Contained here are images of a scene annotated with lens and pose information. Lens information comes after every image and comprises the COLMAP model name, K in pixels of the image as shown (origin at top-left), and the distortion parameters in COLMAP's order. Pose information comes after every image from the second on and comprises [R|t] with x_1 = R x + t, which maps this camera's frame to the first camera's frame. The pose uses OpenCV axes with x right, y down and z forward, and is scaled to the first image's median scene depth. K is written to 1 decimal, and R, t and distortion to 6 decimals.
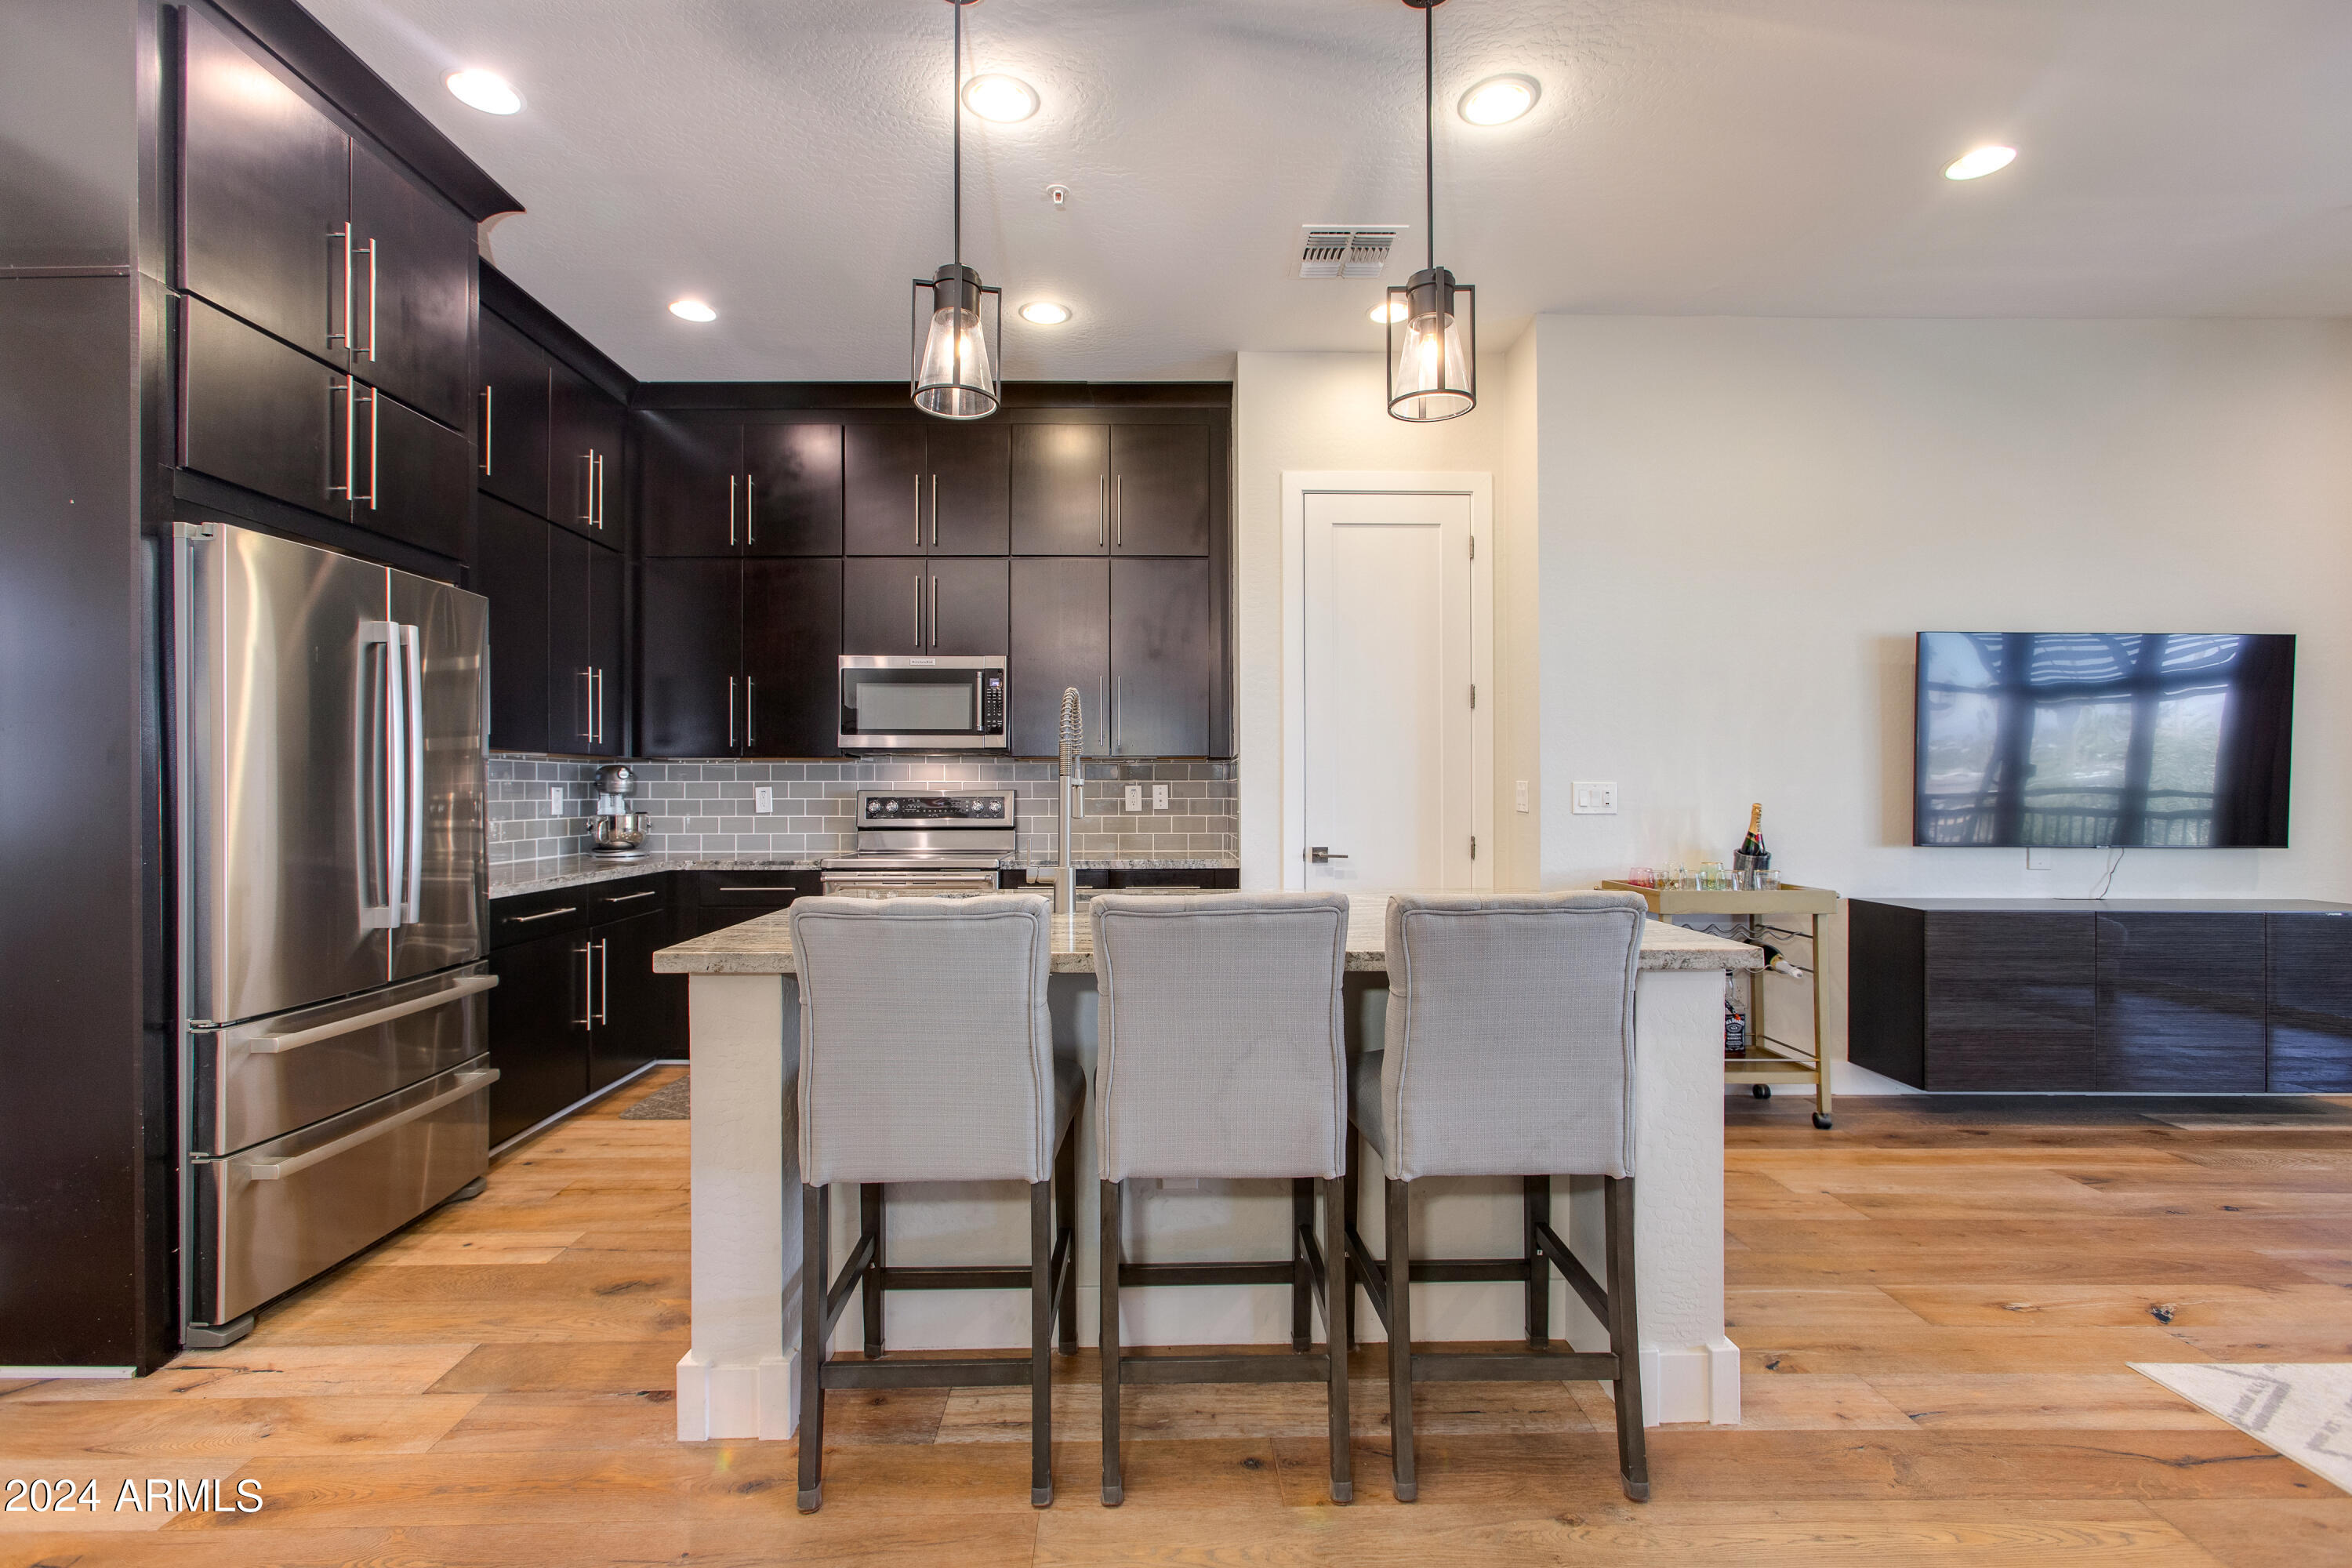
lens RADIAL K [[1061.7, 0, 1148.6], [0, 1061.7, 784.0], [0, 0, 1]] dist [-0.013077, 0.008845]
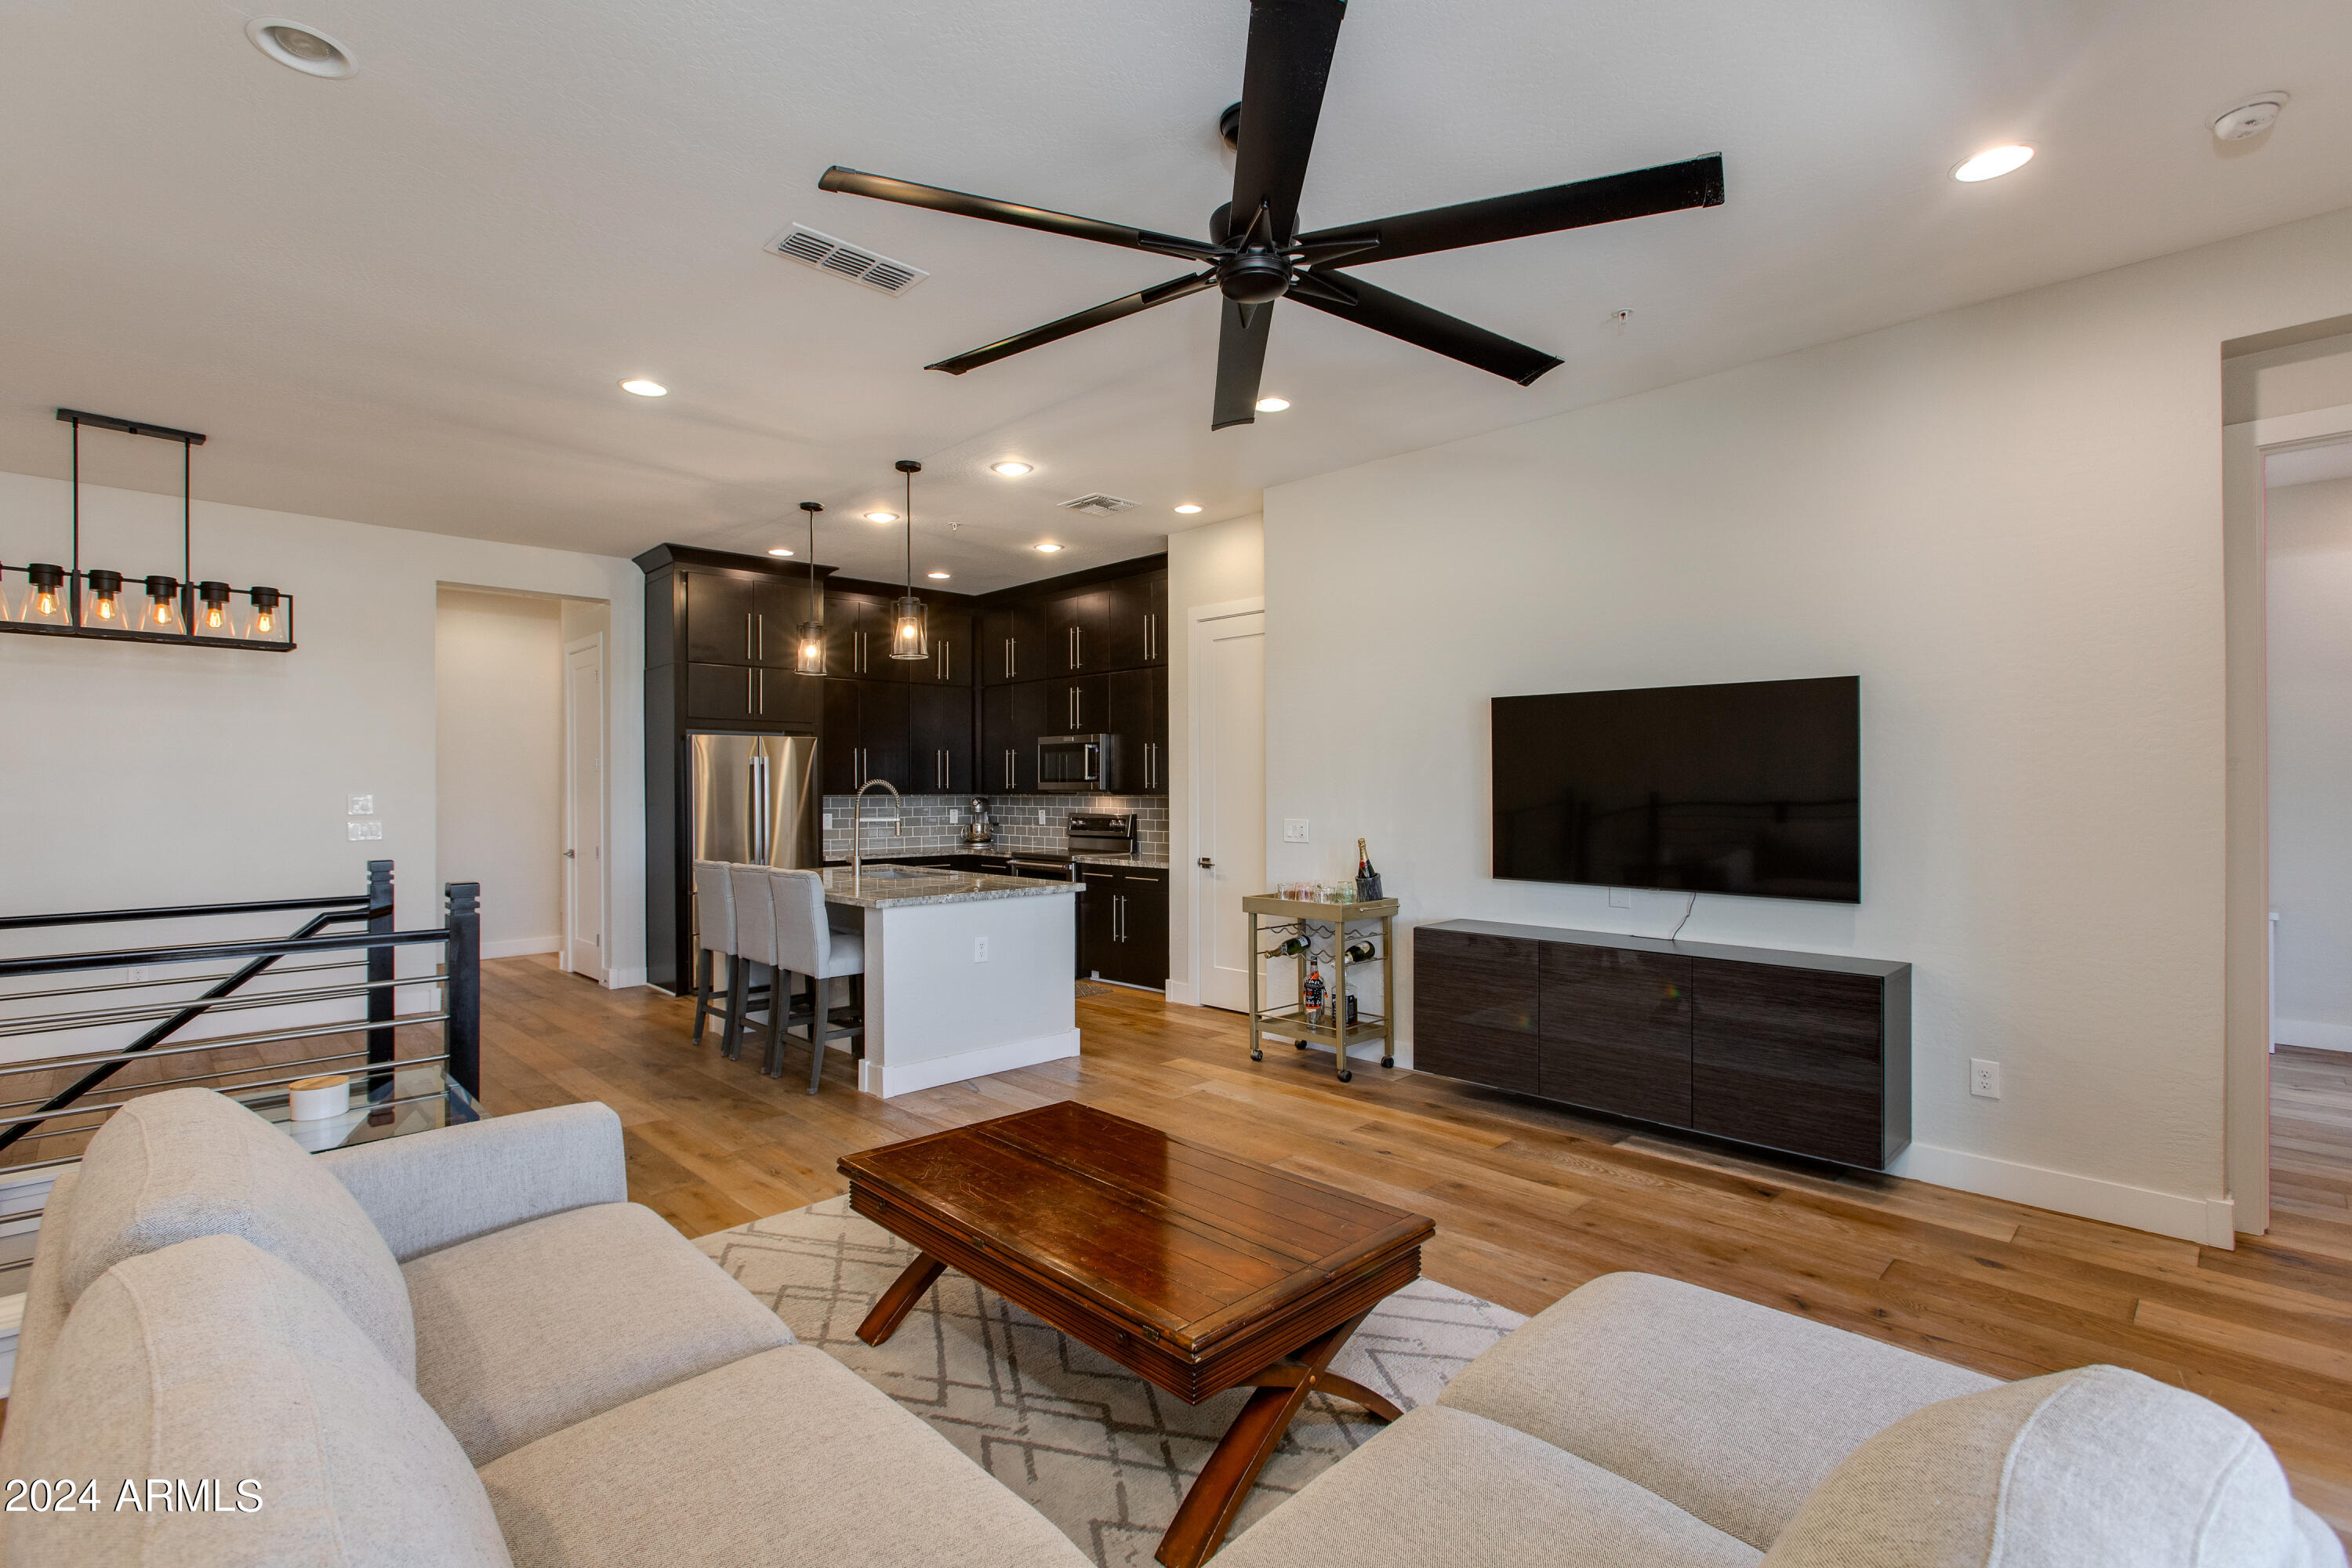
lens RADIAL K [[1061.7, 0, 1141.6], [0, 1061.7, 786.0], [0, 0, 1]] dist [-0.013077, 0.008845]
pose [[0.686785, -0.002045, -0.726857, 1.309441], [0.005057, 0.999985, 0.001965, -0.050059], [0.726843, -0.005025, 0.686786, -0.107328]]
